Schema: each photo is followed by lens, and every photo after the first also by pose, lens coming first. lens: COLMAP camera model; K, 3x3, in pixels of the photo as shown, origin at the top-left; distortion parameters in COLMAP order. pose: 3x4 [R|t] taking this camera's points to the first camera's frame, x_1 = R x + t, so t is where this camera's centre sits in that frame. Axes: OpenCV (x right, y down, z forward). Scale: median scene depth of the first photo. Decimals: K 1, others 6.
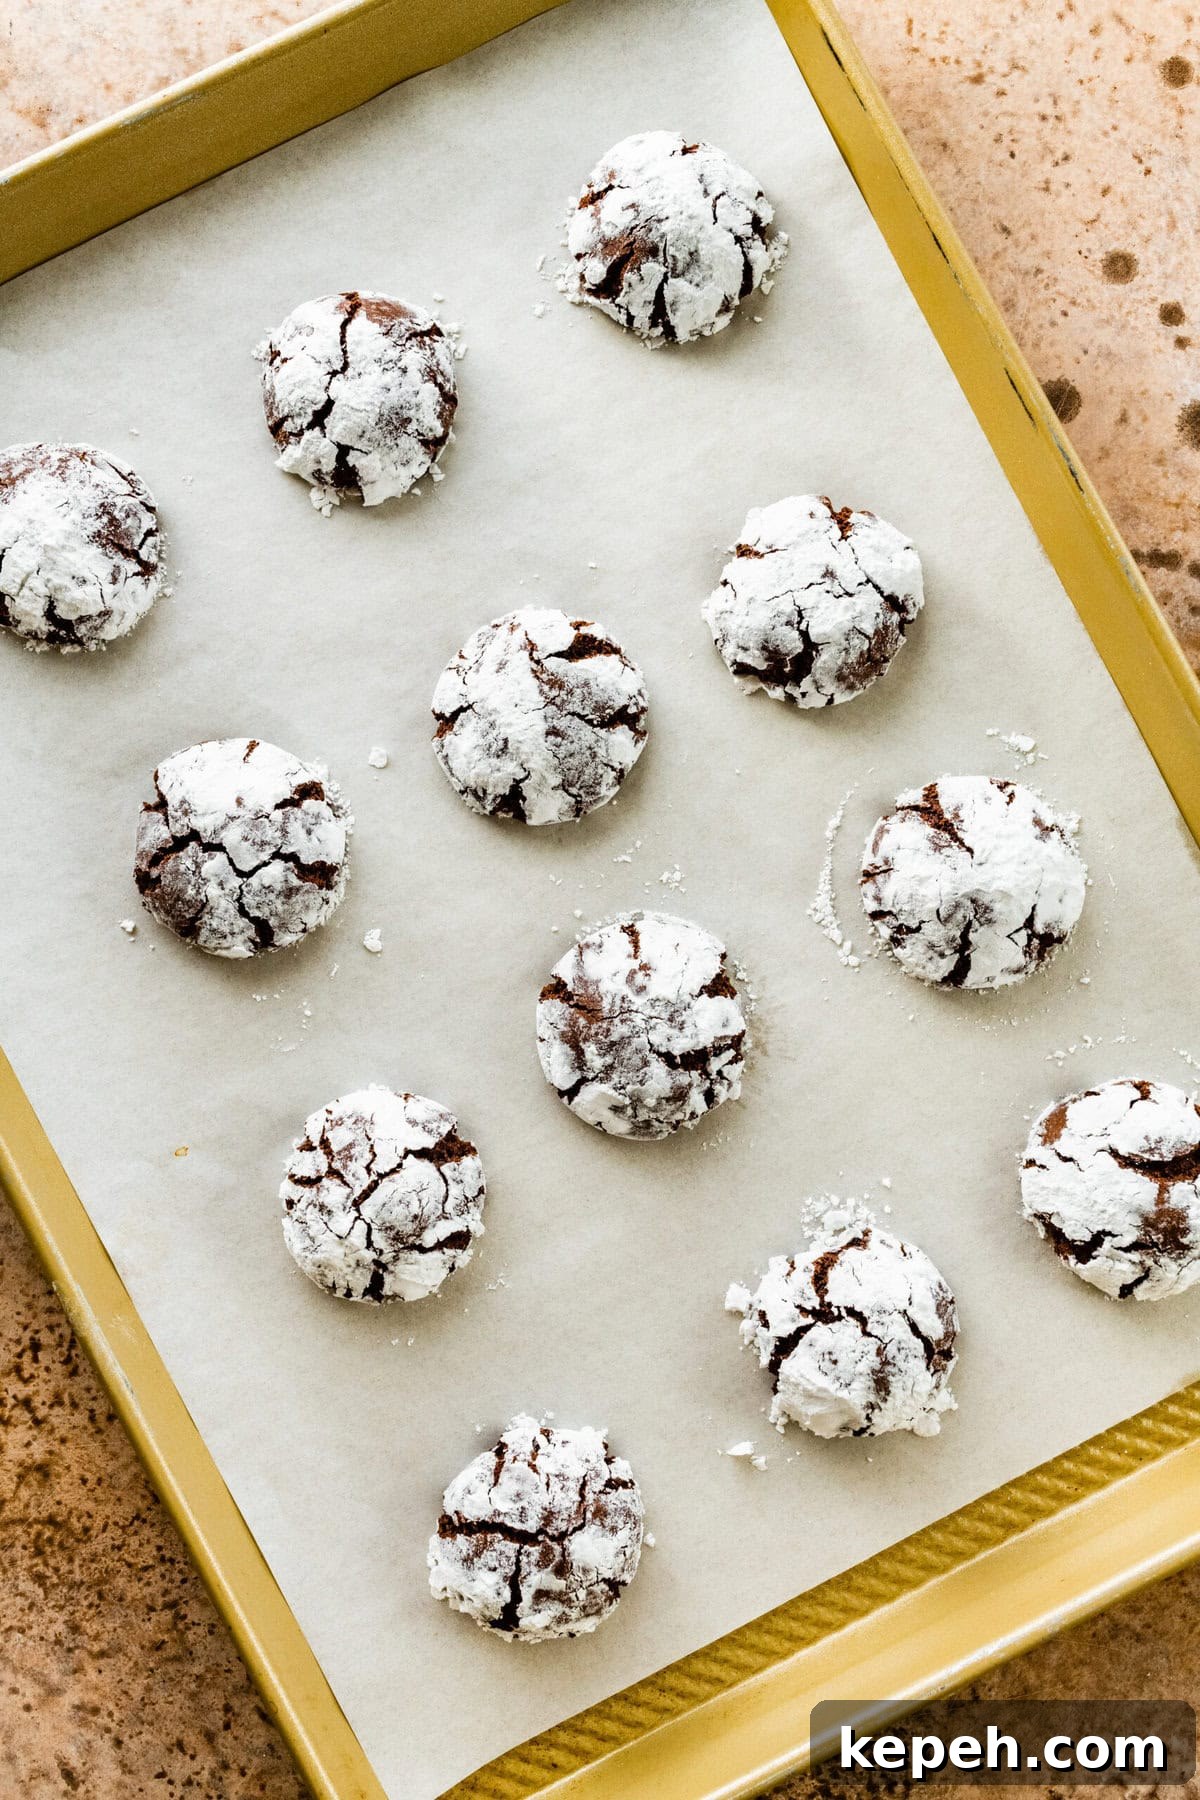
lens RADIAL K [[1971.4, 0, 609.4], [0, 1971.4, 910.2], [0, 0, 1]] dist [0.003443, 0.000000]
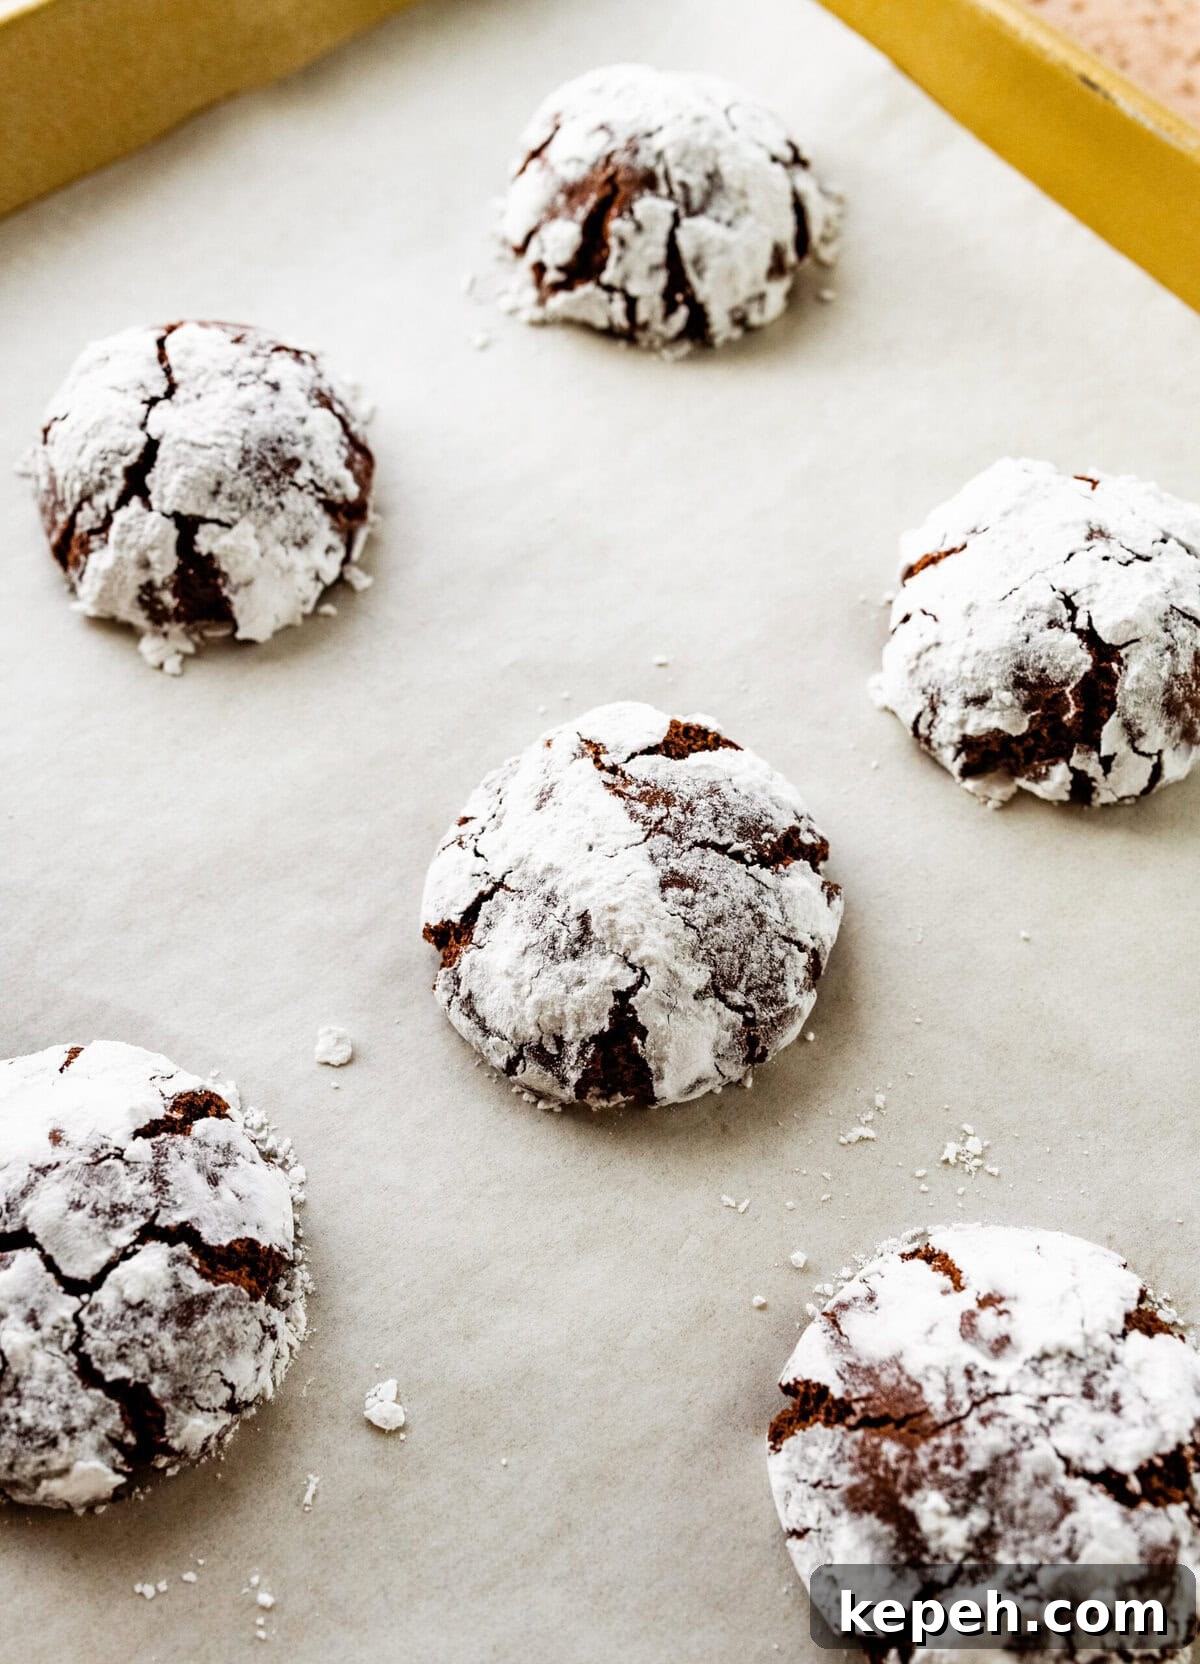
lens RADIAL K [[2003.1, 0, 608.4], [0, 2003.1, 833.7], [0, 0, 1]] dist [0.003845, 0.000000]
pose [[0.976950, -0.189596, 0.098088, -0.090773], [0.213412, 0.877836, -0.428789, 0.111479], [-0.004809, 0.439839, 0.898064, 0.529911]]
